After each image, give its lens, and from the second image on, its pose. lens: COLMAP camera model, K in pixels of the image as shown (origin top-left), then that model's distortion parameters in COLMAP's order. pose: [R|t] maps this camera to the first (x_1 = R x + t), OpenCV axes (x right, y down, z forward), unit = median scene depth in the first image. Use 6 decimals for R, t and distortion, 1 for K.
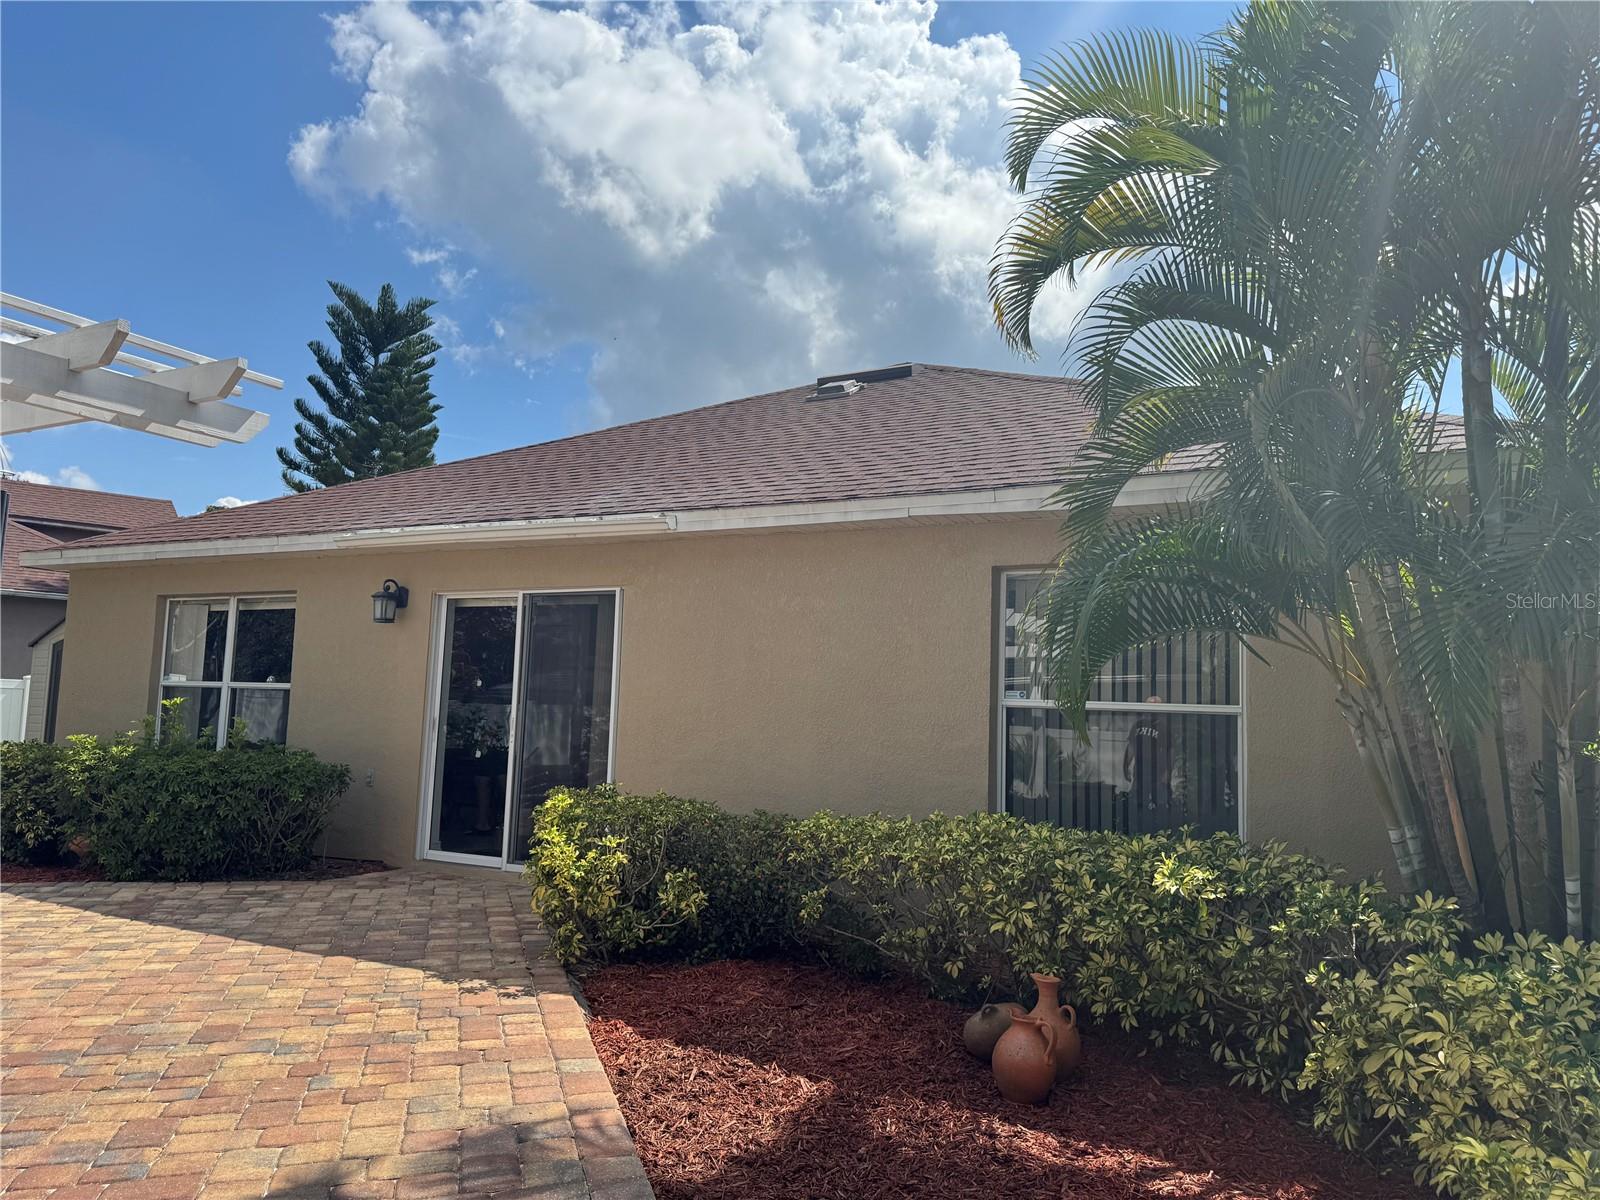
lens RADIAL K [[1115.8, 0, 800.0], [0, 1115.8, 600.0], [0, 0, 1]] dist [-0.000426, 0.000646]
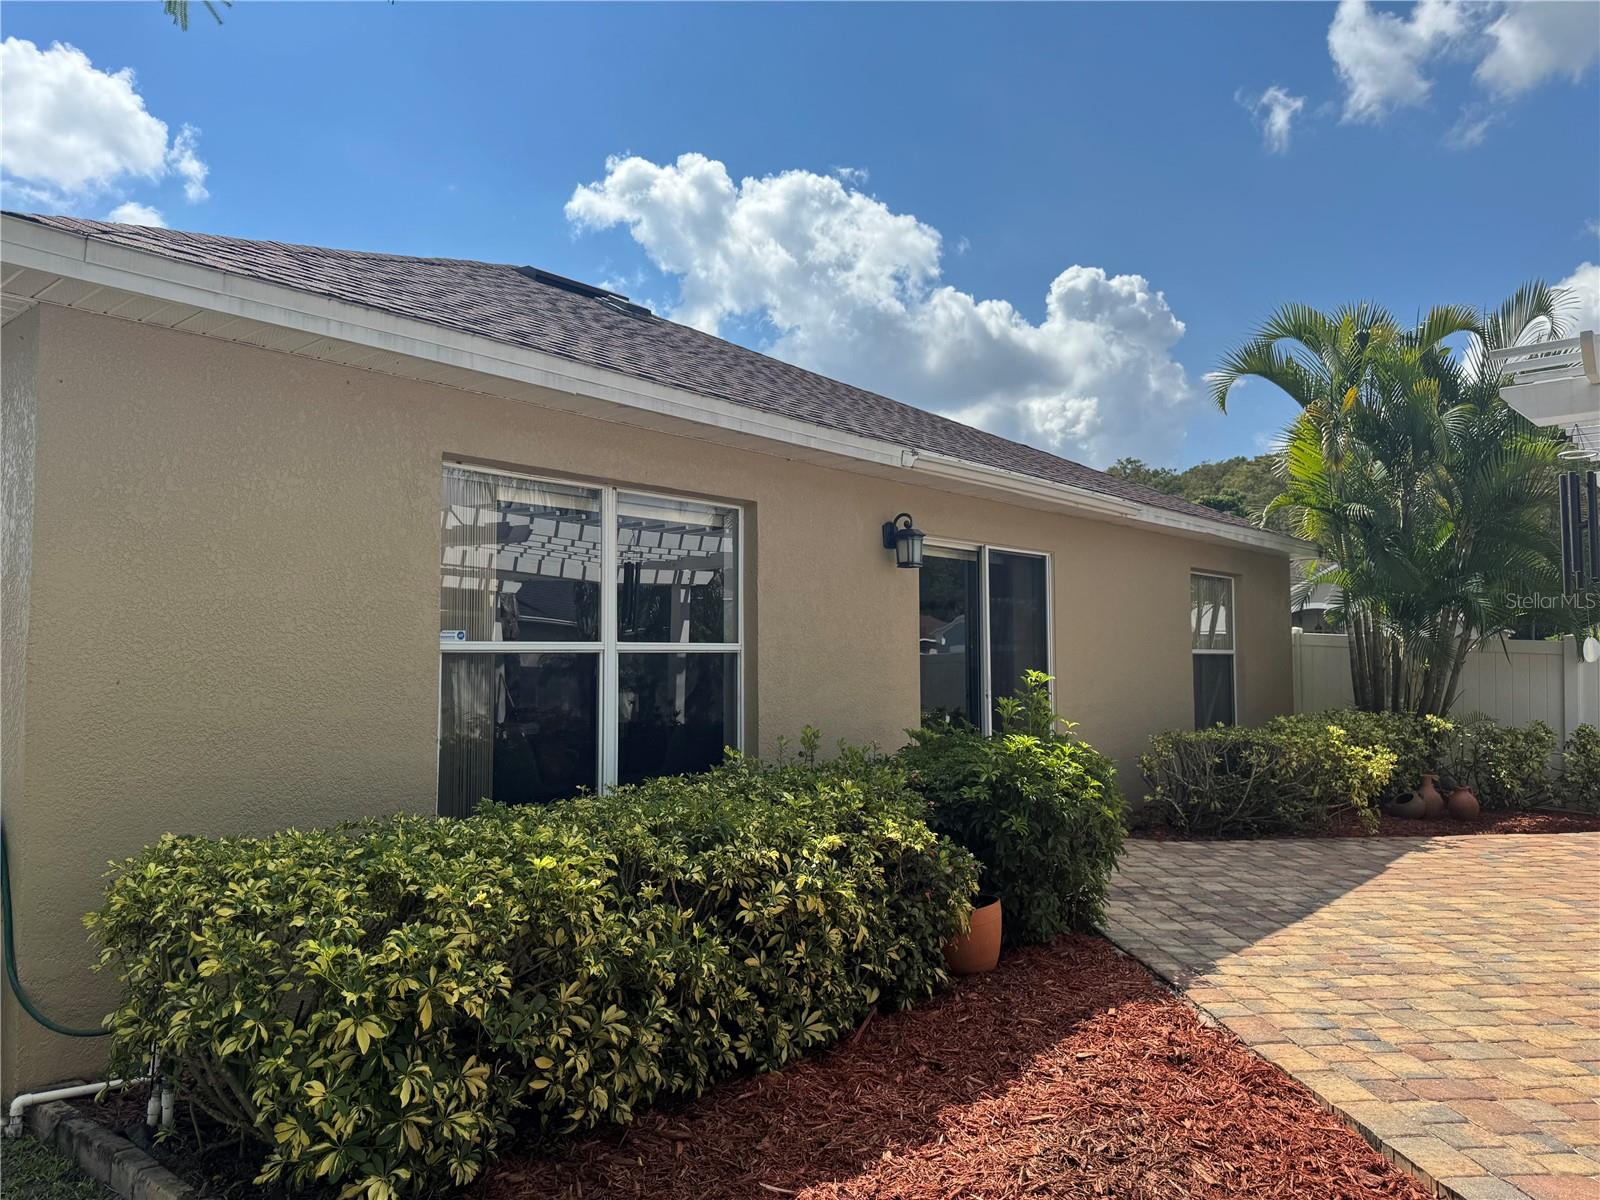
lens RADIAL K [[1115.8, 0, 800.0], [0, 1115.8, 600.0], [0, 0, 1]] dist [-0.000426, 0.000646]
pose [[0.233208, 0.018317, 0.972254, -1.167822], [-0.079646, 0.996823, 0.000324, 0.049439], [-0.969160, -0.077512, 0.233926, 0.877212]]
